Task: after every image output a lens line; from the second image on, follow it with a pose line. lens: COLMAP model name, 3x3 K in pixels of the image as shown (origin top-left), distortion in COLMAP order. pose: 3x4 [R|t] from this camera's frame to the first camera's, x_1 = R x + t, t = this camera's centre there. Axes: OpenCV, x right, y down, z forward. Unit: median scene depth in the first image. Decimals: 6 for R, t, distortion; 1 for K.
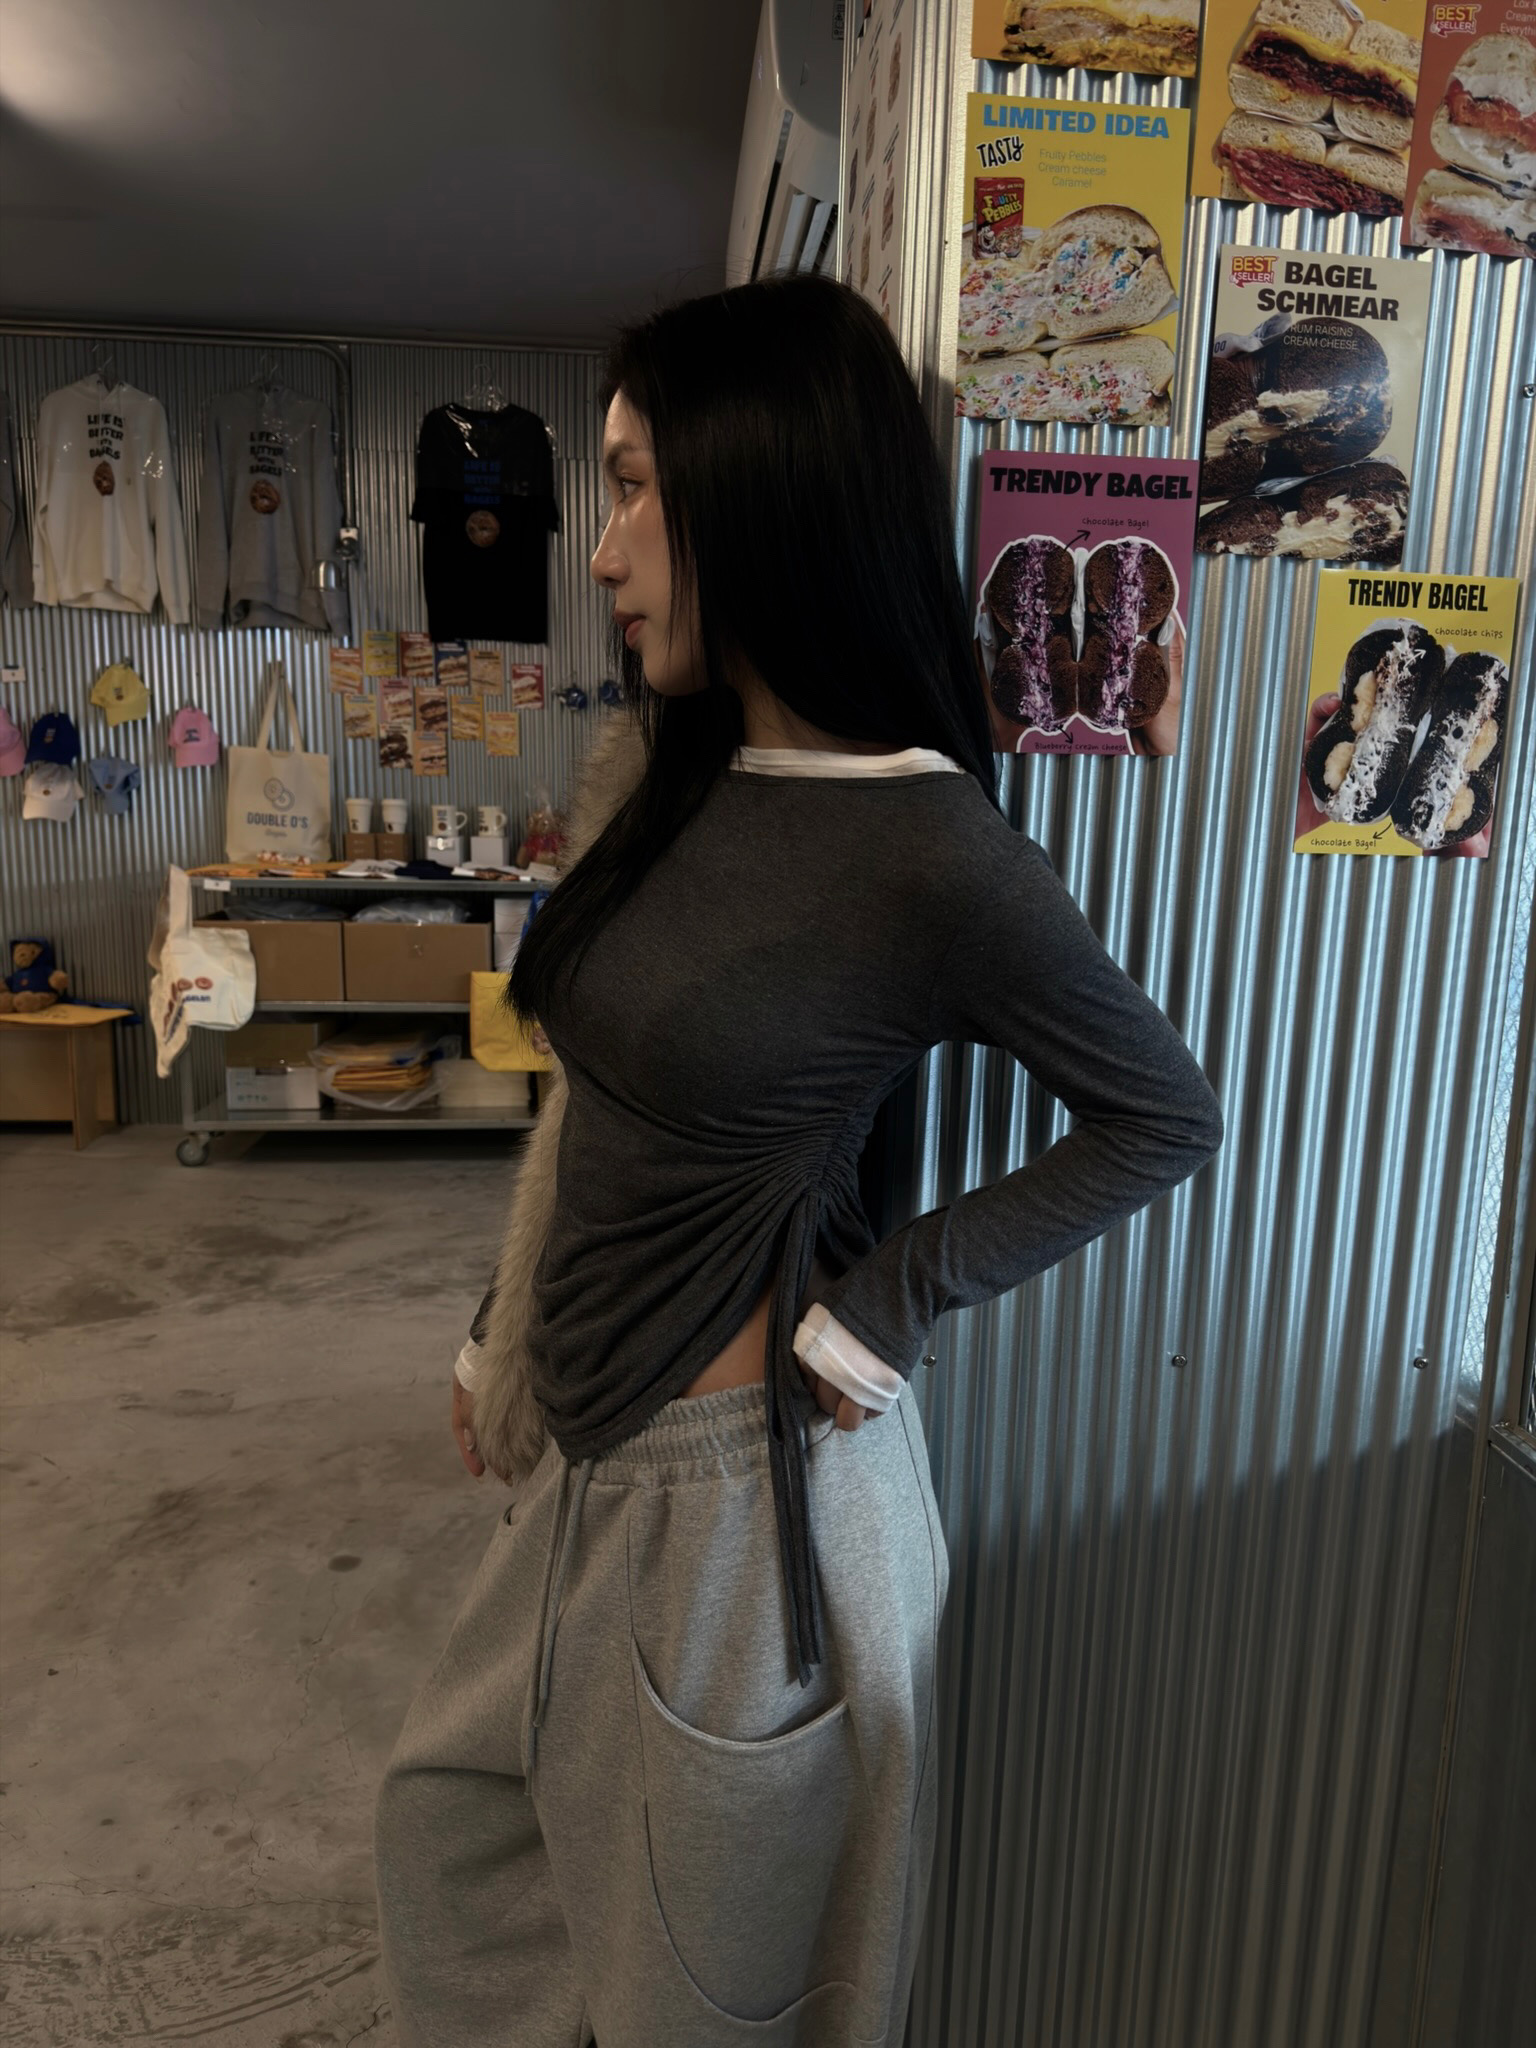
lens RADIAL K [[1449.9, 0, 790.6], [0, 1449.9, 1055.8], [0, 0, 1]] dist [-0.010331, -0.013215]
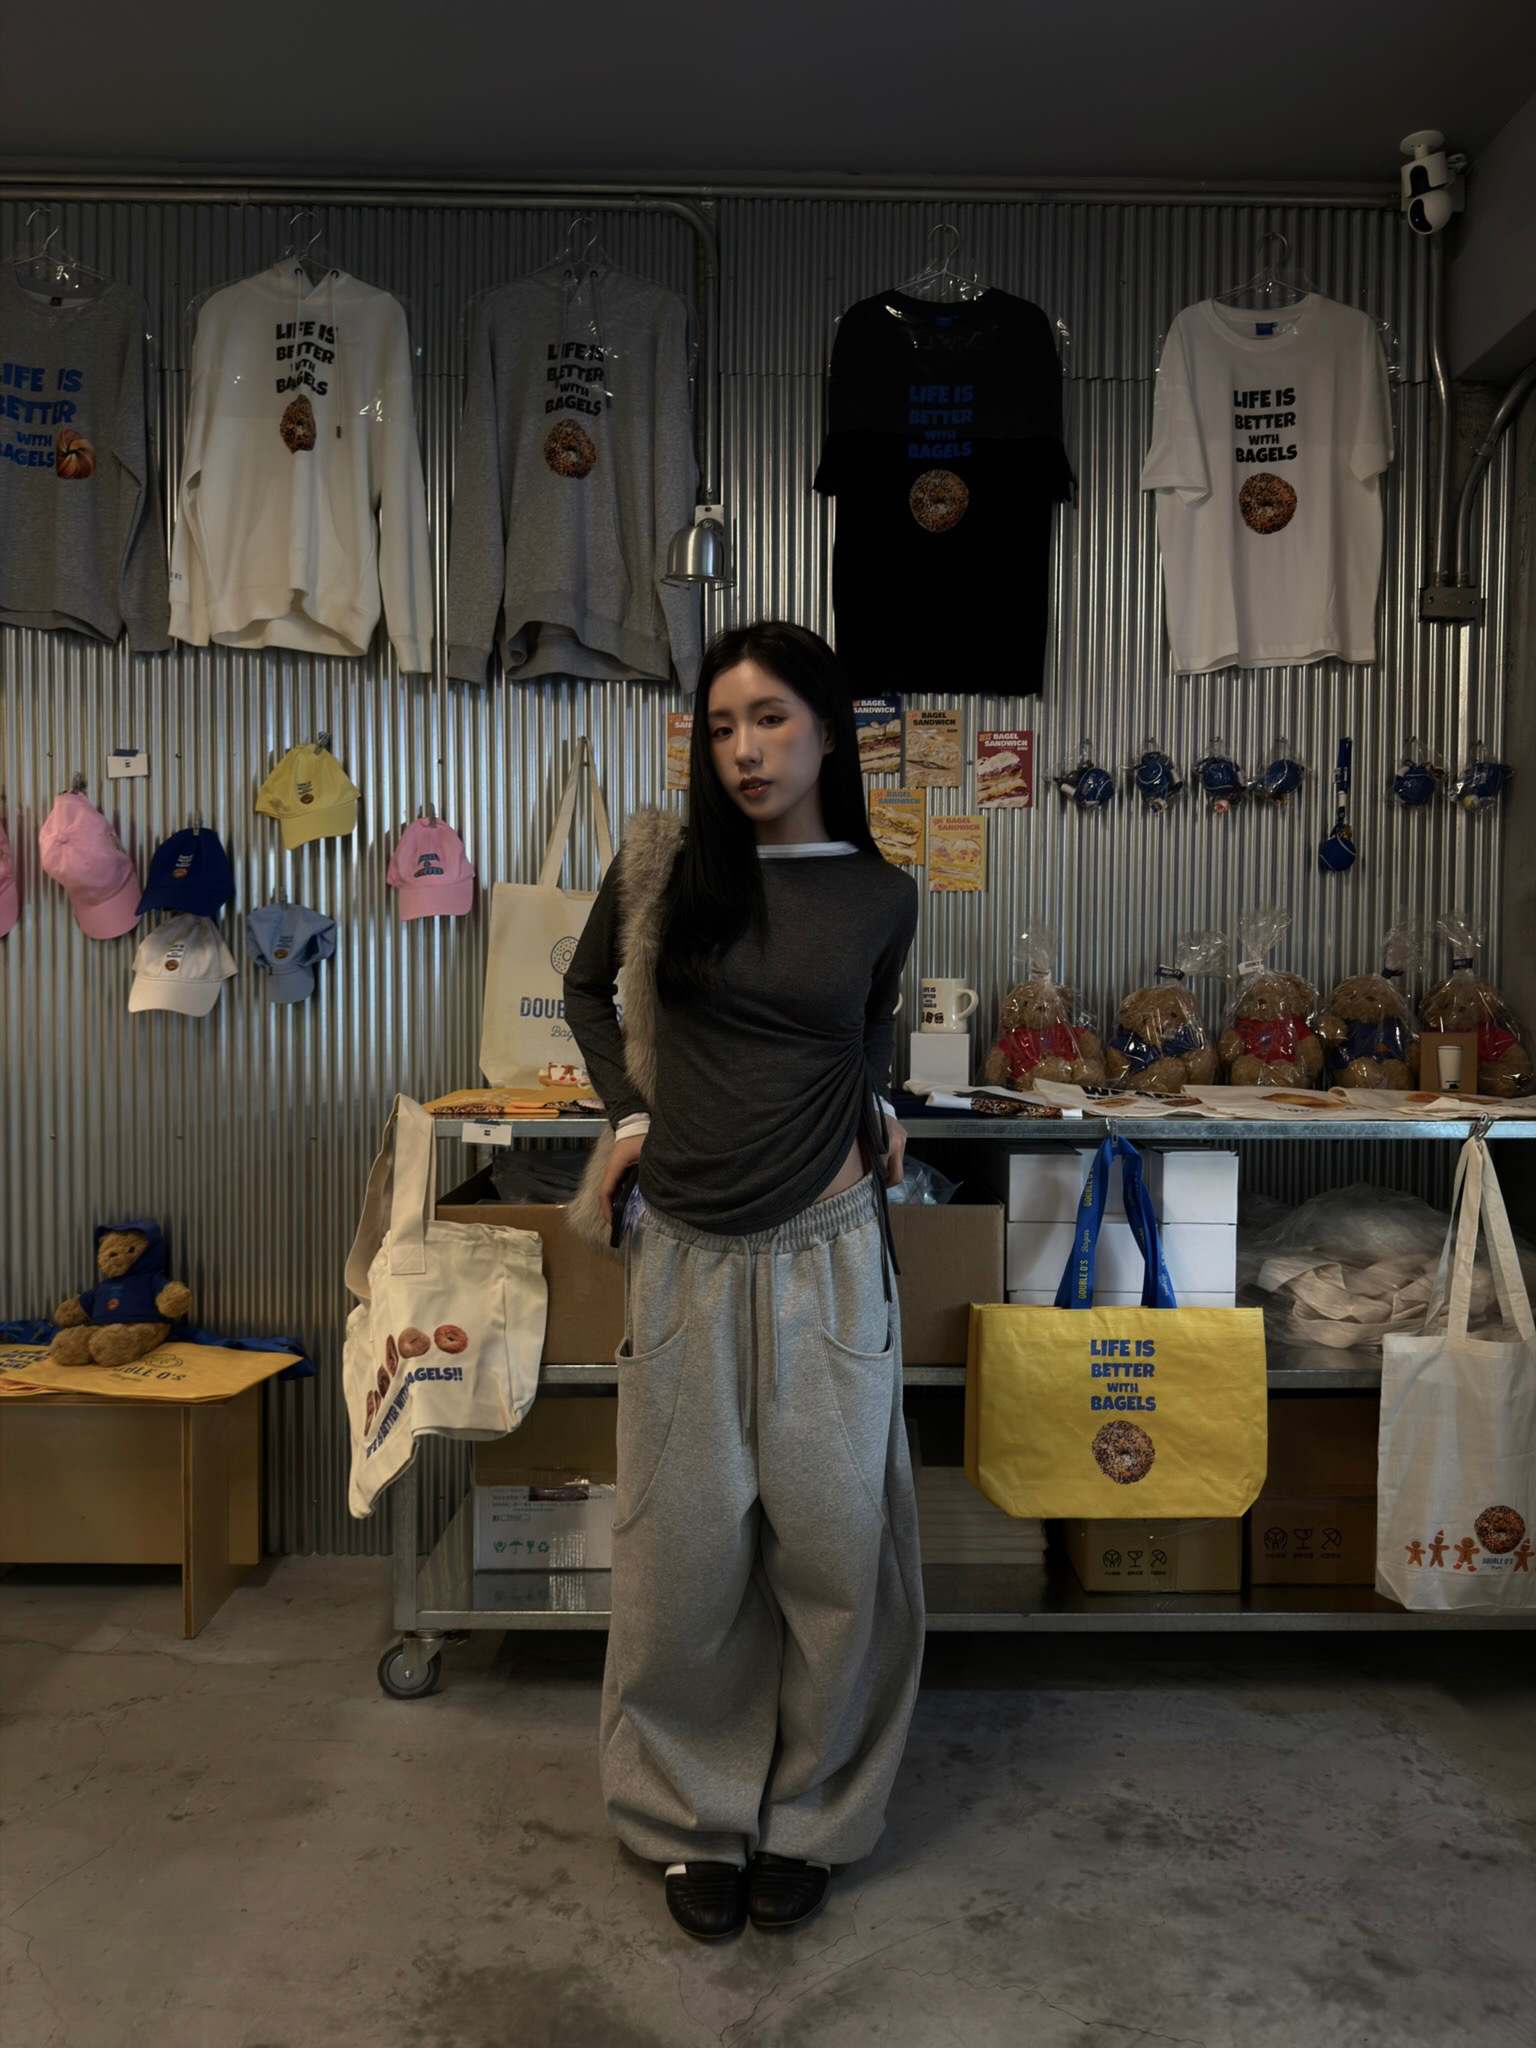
lens RADIAL K [[1413.6, 0, 779.8], [0, 1413.6, 1040.8], [0, 0, 1]] dist [0.015341, -0.033176]
pose [[0.996295, -0.013129, -0.084990, -0.233369], [0.000266, 0.988743, -0.149624, -0.070912], [0.085997, 0.149047, 0.985083, 0.482242]]
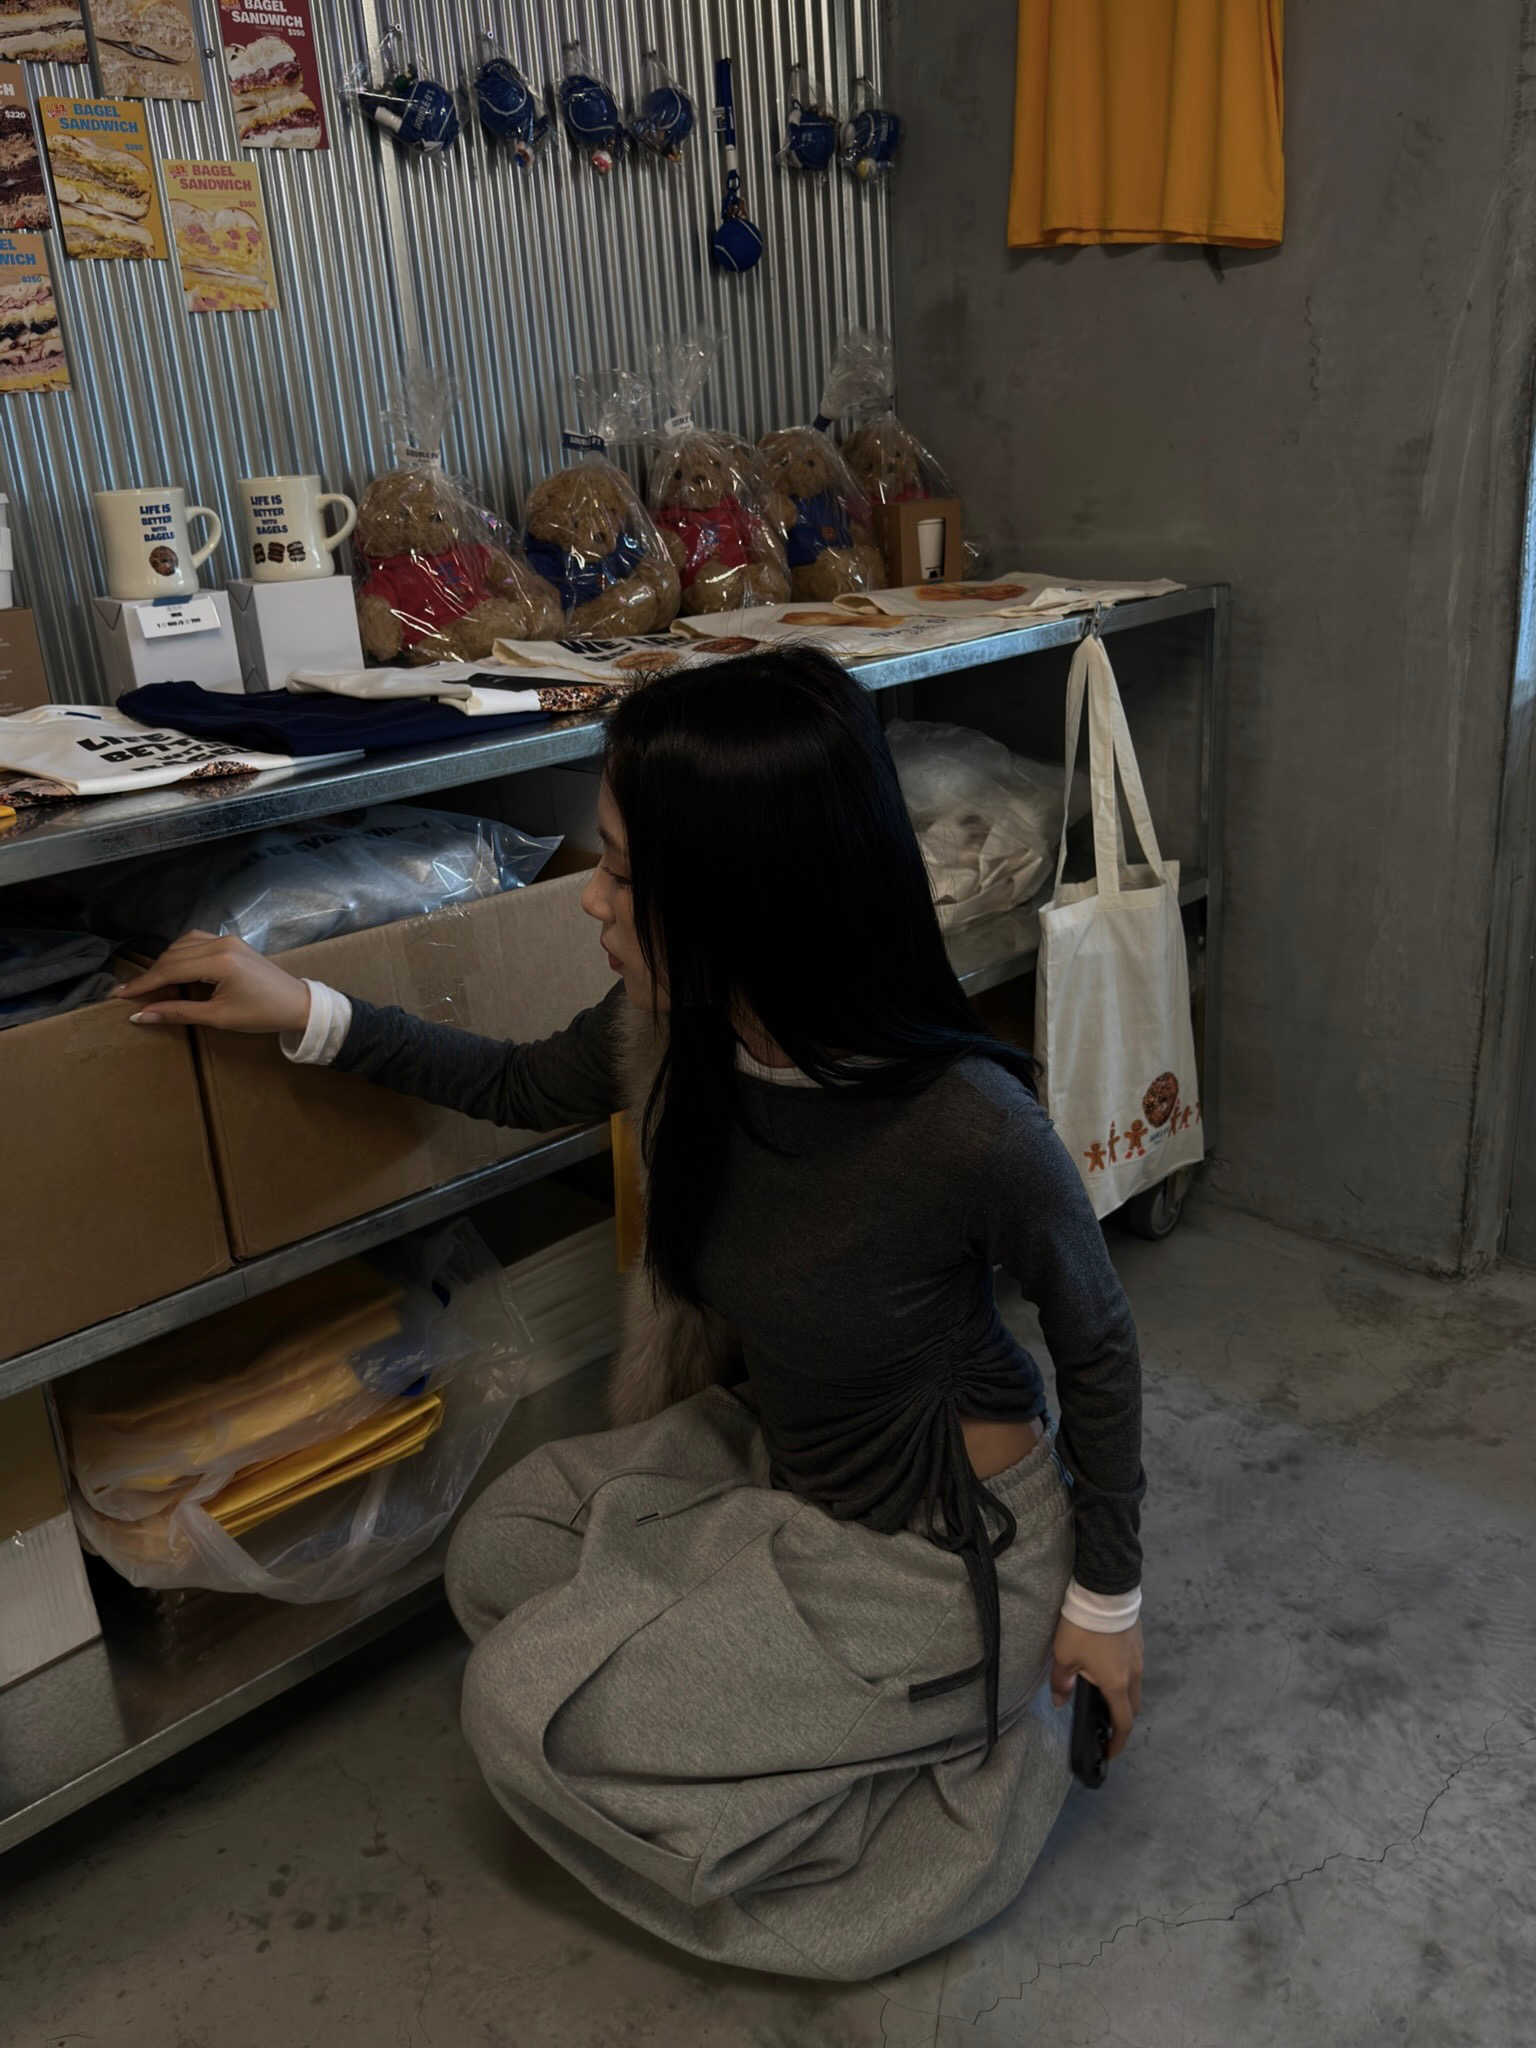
lens RADIAL K [[1637.9, 0, 773.4], [0, 1637.9, 1017.2], [0, 0, 1]] dist [-0.000525, -0.011824]
pose [[0.781234, -0.280295, 0.557771, -0.363684], [0.191958, 0.958097, 0.212607, -0.118623], [-0.593992, -0.059027, 0.802303, 0.664391]]
